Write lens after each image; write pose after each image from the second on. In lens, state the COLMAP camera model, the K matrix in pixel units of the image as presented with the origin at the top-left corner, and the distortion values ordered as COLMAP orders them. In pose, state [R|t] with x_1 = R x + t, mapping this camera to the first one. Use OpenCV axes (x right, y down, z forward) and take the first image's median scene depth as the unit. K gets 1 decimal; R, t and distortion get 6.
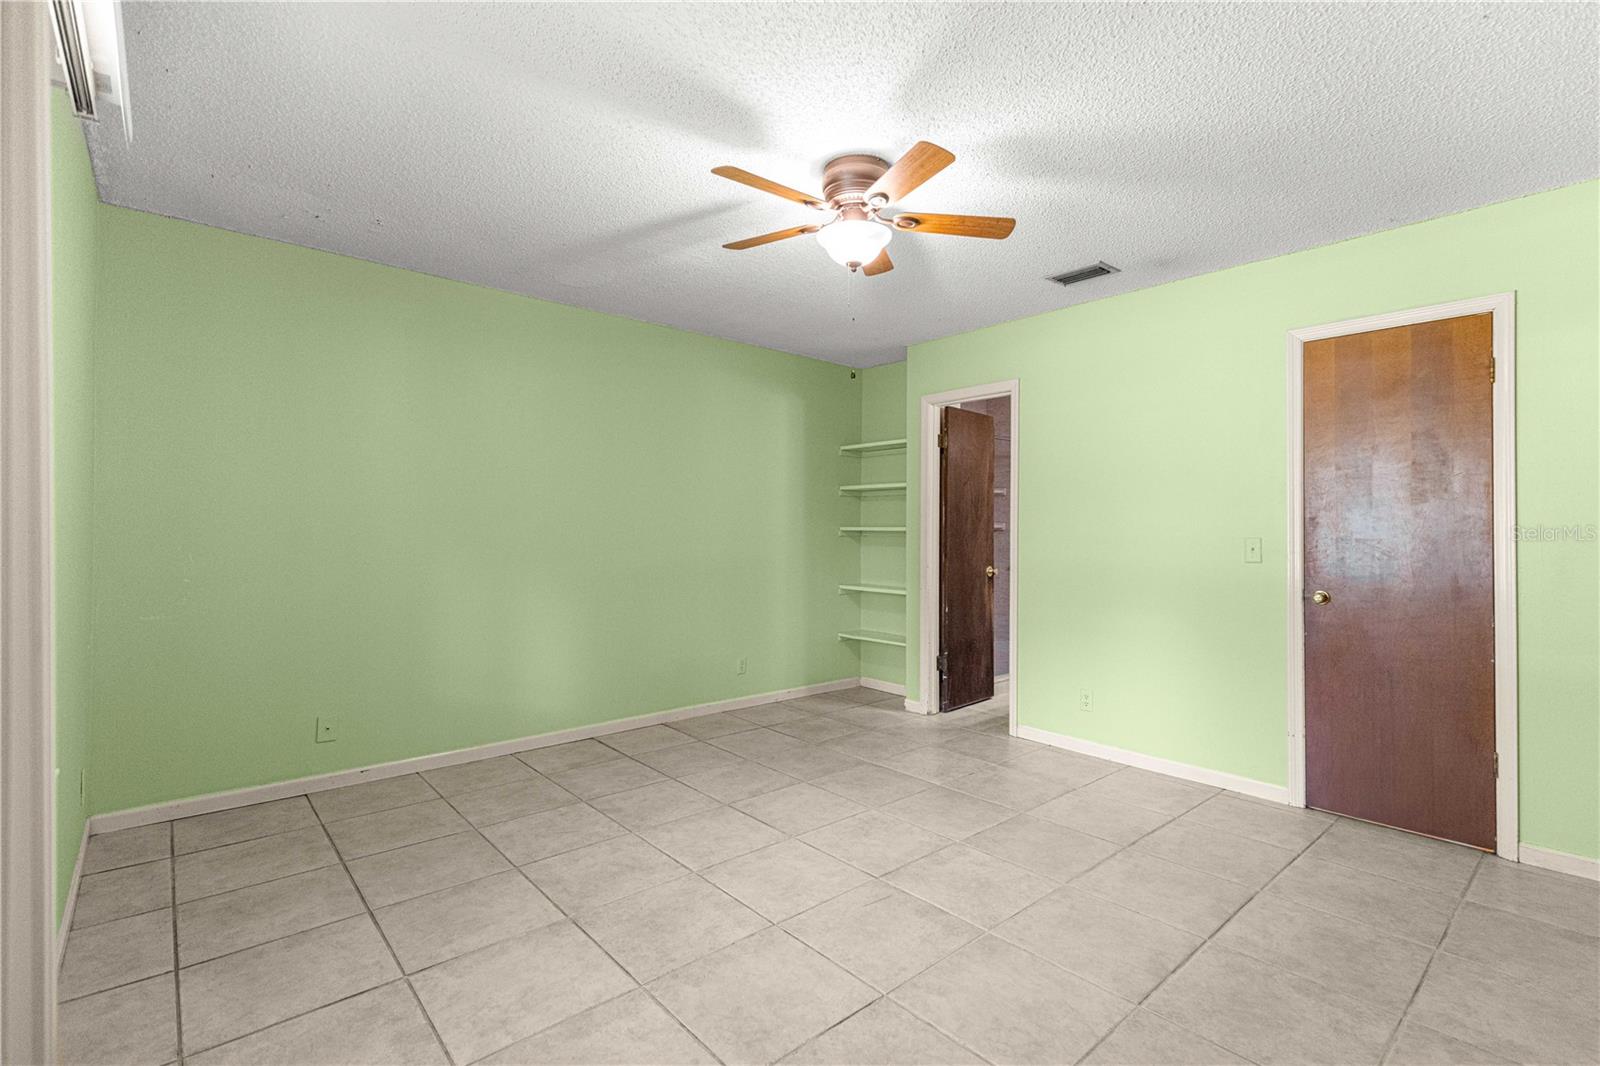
lens RADIAL K [[720.3, 0, 803.7], [0, 720.3, 526.8], [0, 0, 1]] dist [0.009461, -0.003756]
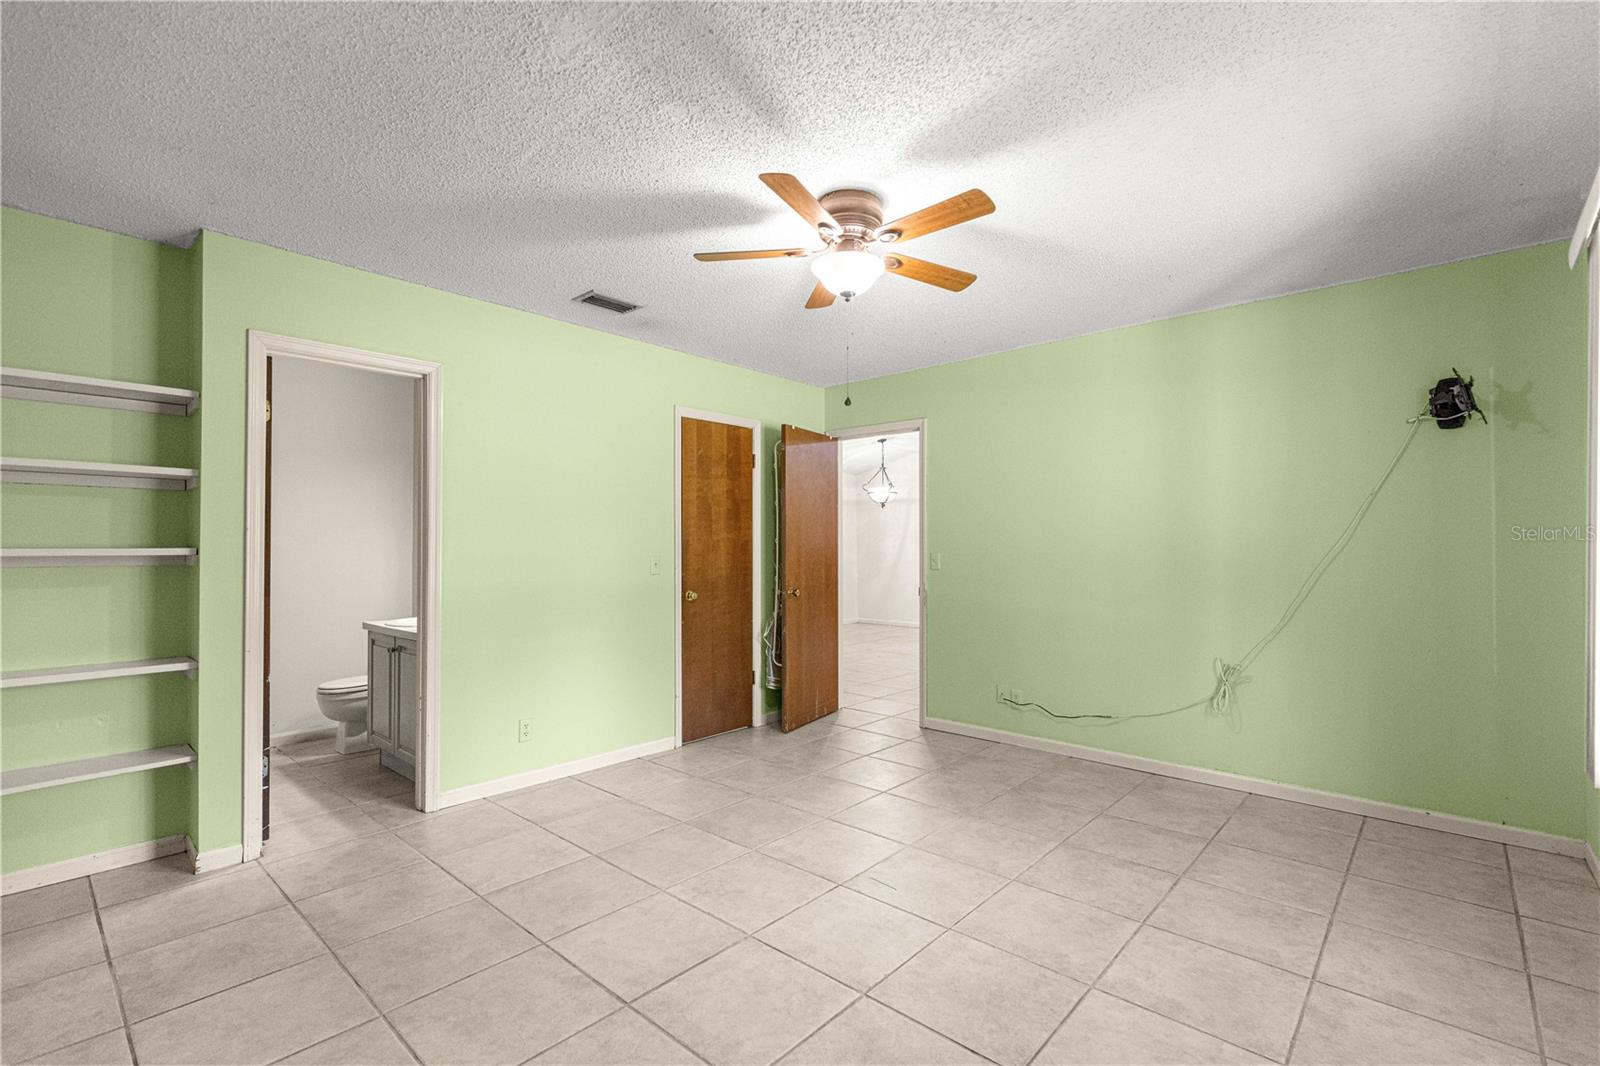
lens RADIAL K [[720.3, 0, 805.1], [0, 720.3, 541.5], [0, 0, 1]] dist [0.009461, -0.003756]
pose [[-0.111580, 0.001669, 0.993754, -0.706090], [-0.000580, 0.999998, -0.001744, -0.007713], [-0.993755, -0.000771, -0.111579, 0.881291]]
